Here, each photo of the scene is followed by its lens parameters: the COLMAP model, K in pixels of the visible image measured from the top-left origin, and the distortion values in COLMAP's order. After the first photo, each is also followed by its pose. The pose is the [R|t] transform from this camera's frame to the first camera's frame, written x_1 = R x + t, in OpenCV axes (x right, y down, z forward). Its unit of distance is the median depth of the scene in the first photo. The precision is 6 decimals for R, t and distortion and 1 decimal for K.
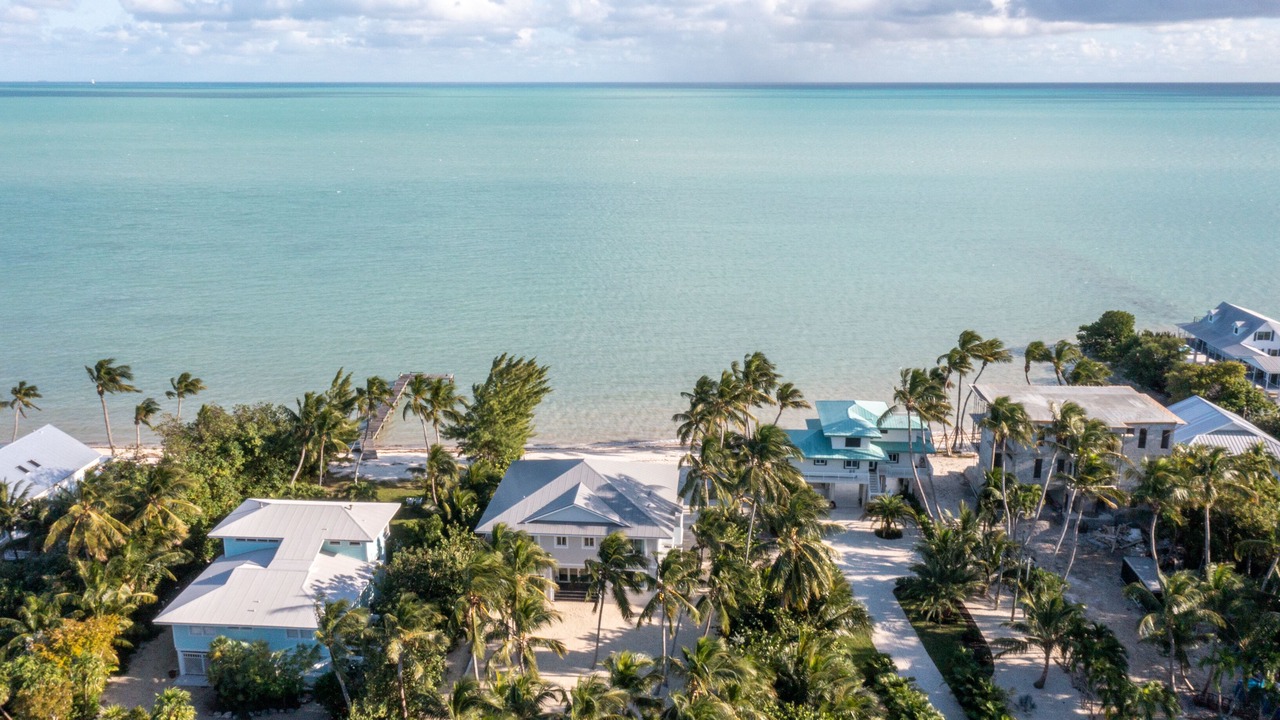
lens RADIAL K [[1073.1, 0, 640.0], [0, 1073.1, 360.0], [0, 0, 1]] dist [-0.006365, -0.004614]
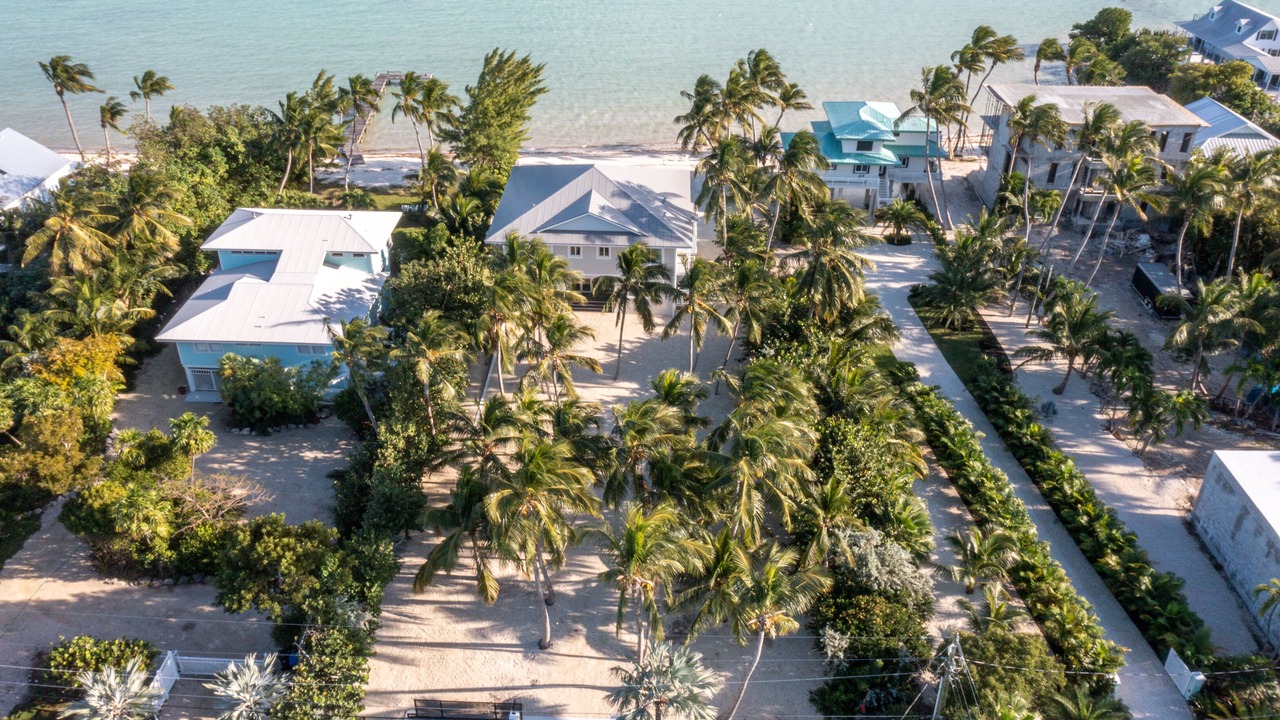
lens RADIAL K [[1012.6, 0, 640.0], [0, 1012.6, 360.0], [0, 0, 1]] dist [-0.003524, -0.006336]
pose [[0.999055, -0.010613, 0.042157, -0.051011], [-0.001681, 0.959584, 0.281417, 0.006476], [-0.043440, -0.281222, 0.958659, 0.092970]]
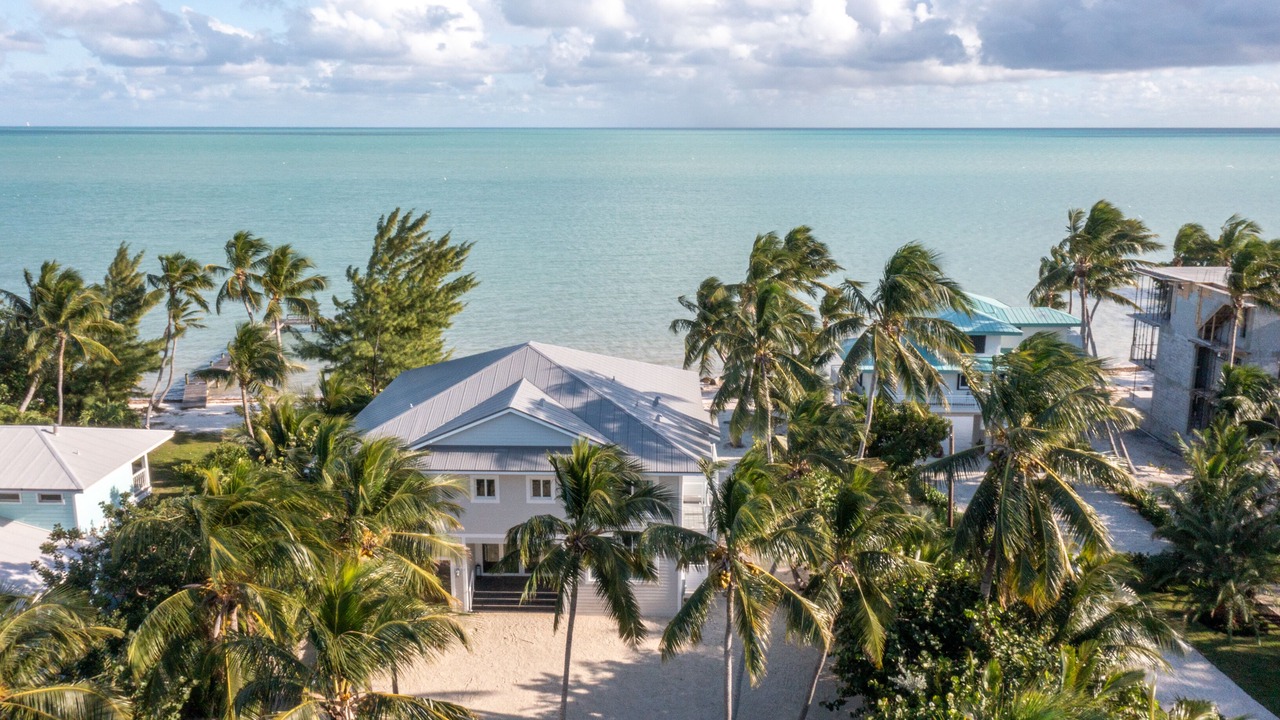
lens RADIAL K [[1051.7, 0, 643.2], [0, 1051.7, 380.6], [0, 0, 1]] dist [-0.000814, -0.006799]
pose [[0.998320, -0.009727, 0.057119, -0.026011], [0.010821, 0.999763, -0.018886, 0.120804], [-0.056922, 0.019472, 0.998189, 0.478899]]
